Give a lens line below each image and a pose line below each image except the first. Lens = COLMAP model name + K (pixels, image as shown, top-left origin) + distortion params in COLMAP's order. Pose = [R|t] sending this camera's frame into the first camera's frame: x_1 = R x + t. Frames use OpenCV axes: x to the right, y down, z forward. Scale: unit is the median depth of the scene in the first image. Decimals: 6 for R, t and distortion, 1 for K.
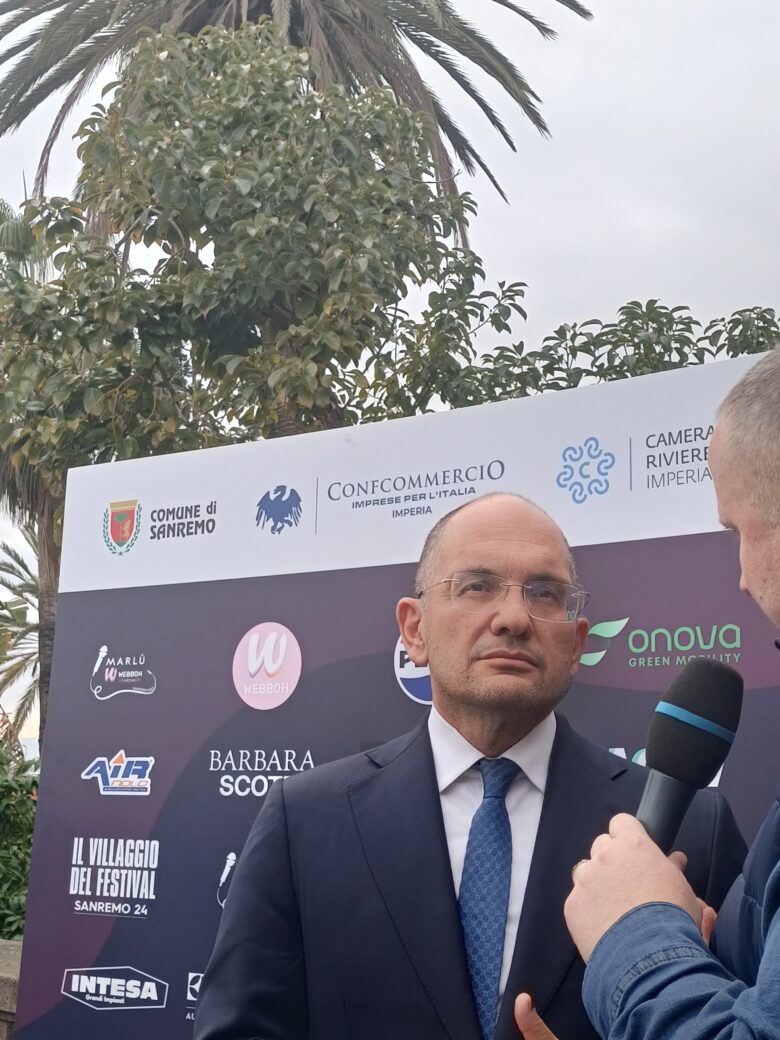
lens RADIAL K [[1366.6, 0, 390.0], [0, 1366.6, 520.0], [0, 0, 1]] dist [0.078905, -0.084616]
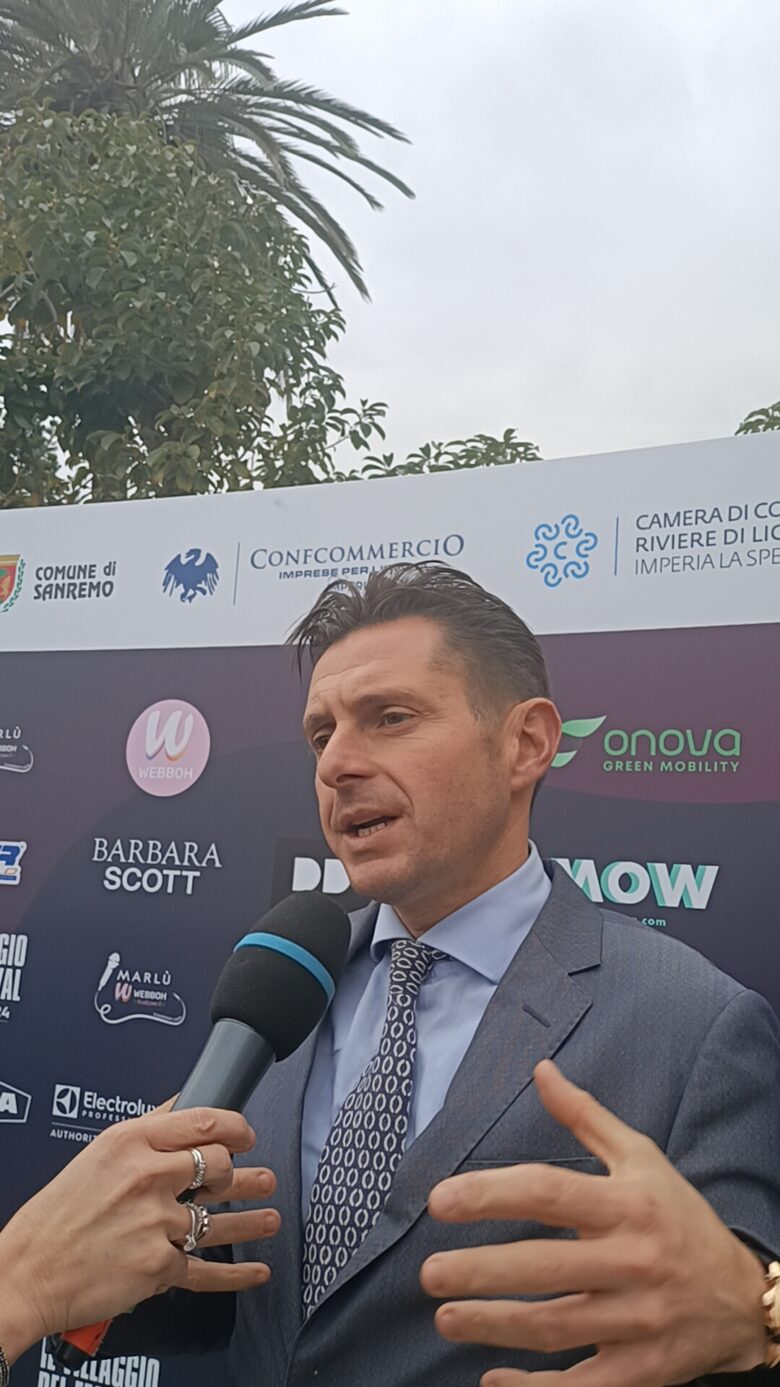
lens RADIAL K [[1175.5, 0, 390.0], [0, 1175.5, 693.5], [0, 0, 1]] dist [0.105197, -0.217396]
pose [[0.983269, 0.067567, 0.169167, -0.047745], [-0.074751, 0.996535, 0.036460, 0.019223], [-0.166117, -0.048496, 0.984913, 0.129699]]
